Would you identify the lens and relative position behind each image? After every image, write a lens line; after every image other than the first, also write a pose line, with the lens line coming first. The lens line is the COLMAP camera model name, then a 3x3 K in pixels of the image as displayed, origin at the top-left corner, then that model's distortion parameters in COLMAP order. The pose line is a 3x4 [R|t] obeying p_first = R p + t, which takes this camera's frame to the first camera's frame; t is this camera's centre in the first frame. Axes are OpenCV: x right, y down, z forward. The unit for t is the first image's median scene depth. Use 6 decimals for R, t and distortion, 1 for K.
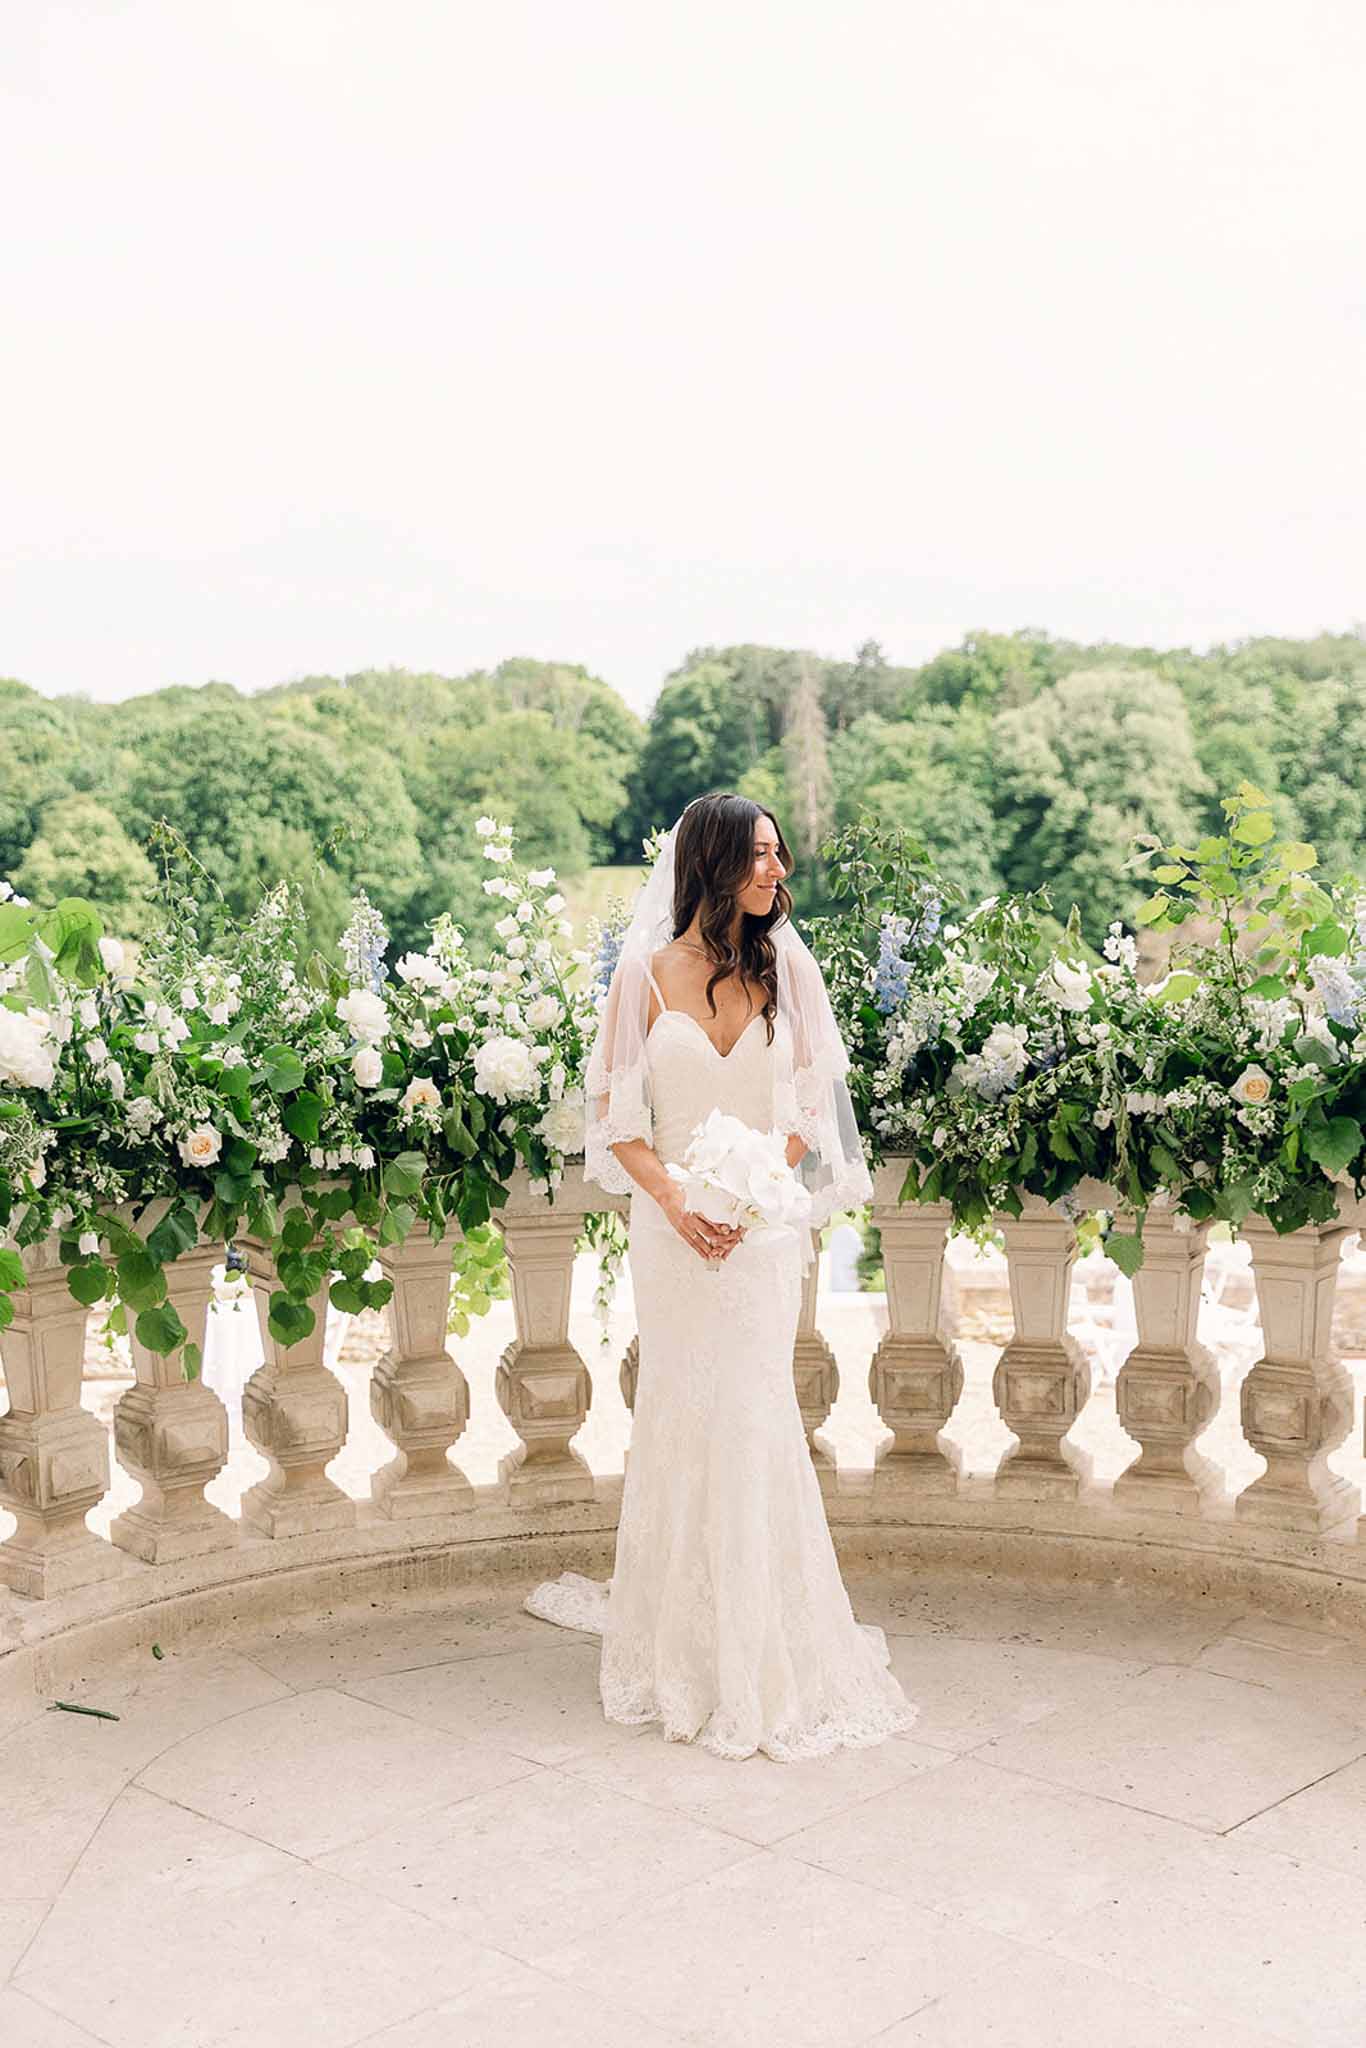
lens RADIAL K [[2063.1, 0, 683.0], [0, 2063.1, 1024.0], [0, 0, 1]] dist [0.005876, 0.010041]
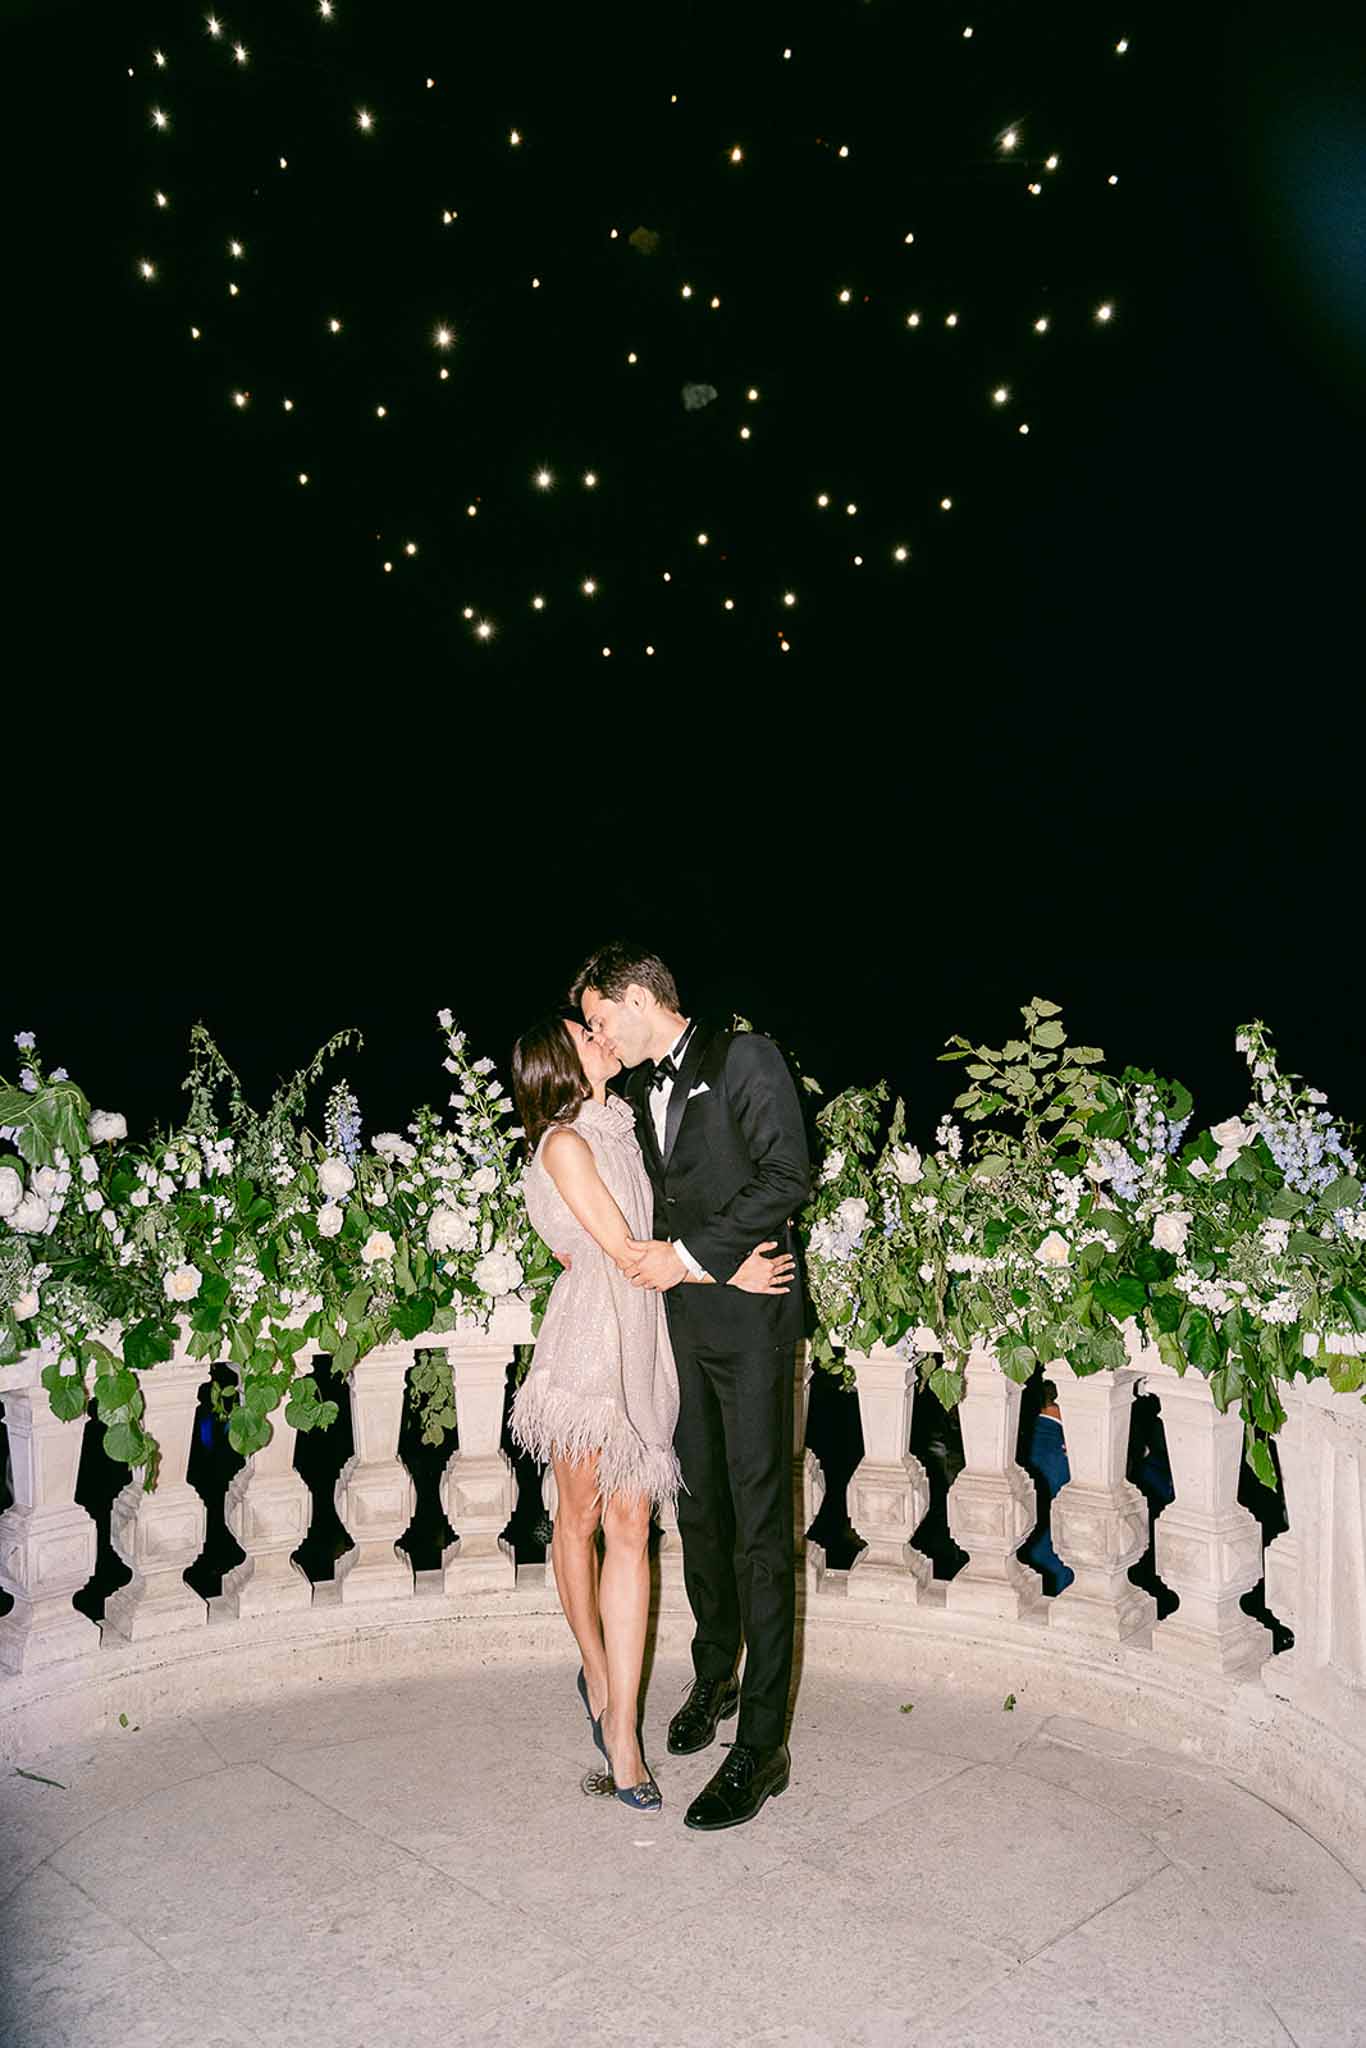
lens RADIAL K [[1339.8, 0, 683.0], [0, 1339.8, 1024.0], [0, 0, 1]] dist [-0.002278, -0.003122]
pose [[0.999421, 0.012501, -0.031639, 0.080085], [-0.016479, 0.991539, -0.128758, 0.003578], [0.029762, 0.129205, 0.991171, 0.197760]]
